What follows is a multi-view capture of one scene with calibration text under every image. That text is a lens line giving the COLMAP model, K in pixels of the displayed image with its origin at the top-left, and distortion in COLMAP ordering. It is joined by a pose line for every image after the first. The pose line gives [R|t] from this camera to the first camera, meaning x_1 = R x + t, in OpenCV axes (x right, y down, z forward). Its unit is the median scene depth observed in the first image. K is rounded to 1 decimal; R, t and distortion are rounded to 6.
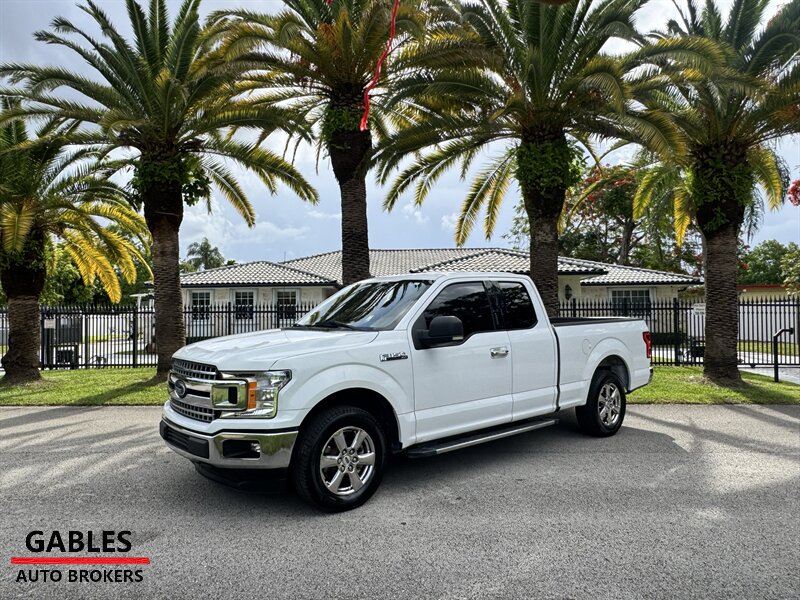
lens RADIAL K [[570.3, 0, 379.9], [0, 570.3, 300.6], [0, 0, 1]] dist [-0.009093, 0.008158]
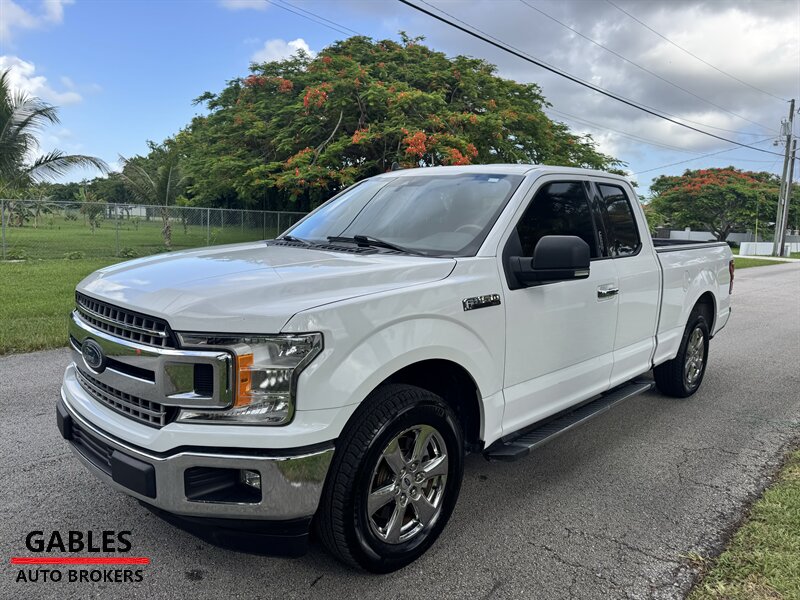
lens RADIAL K [[570.3, 0, 399.8], [0, 570.3, 300.4], [0, 0, 1]] dist [-0.009093, 0.008158]
pose [[0.989412, 0.020620, 0.143662, -0.059474], [-0.042248, 0.987909, 0.149165, 0.005648], [-0.138849, -0.153655, 0.978321, 0.183812]]
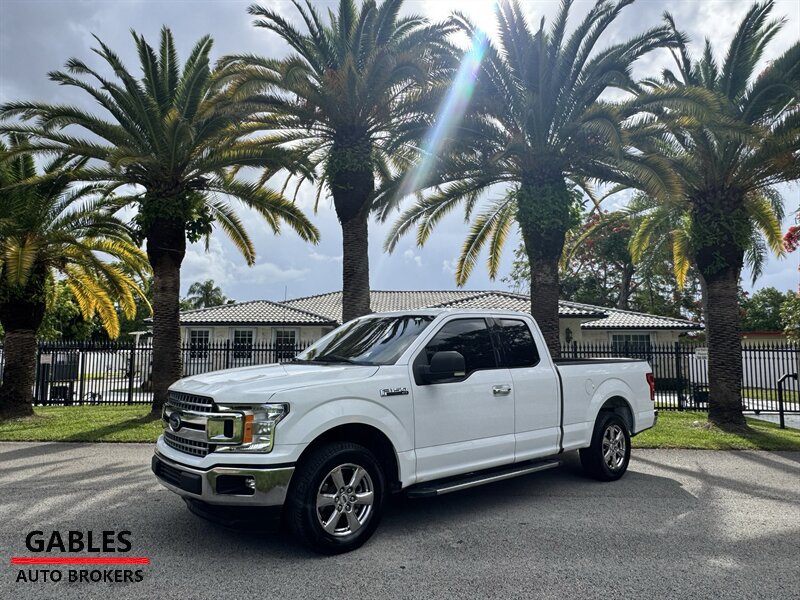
lens RADIAL K [[570.3, 0, 379.9], [0, 570.3, 296.6], [0, 0, 1]] dist [-0.009093, 0.008158]
pose [[0.999889, 0.014926, 0.000129, -0.001242], [-0.014867, 0.996593, -0.081121, 0.006239], [-0.001340, 0.081110, 0.996704, 0.004376]]
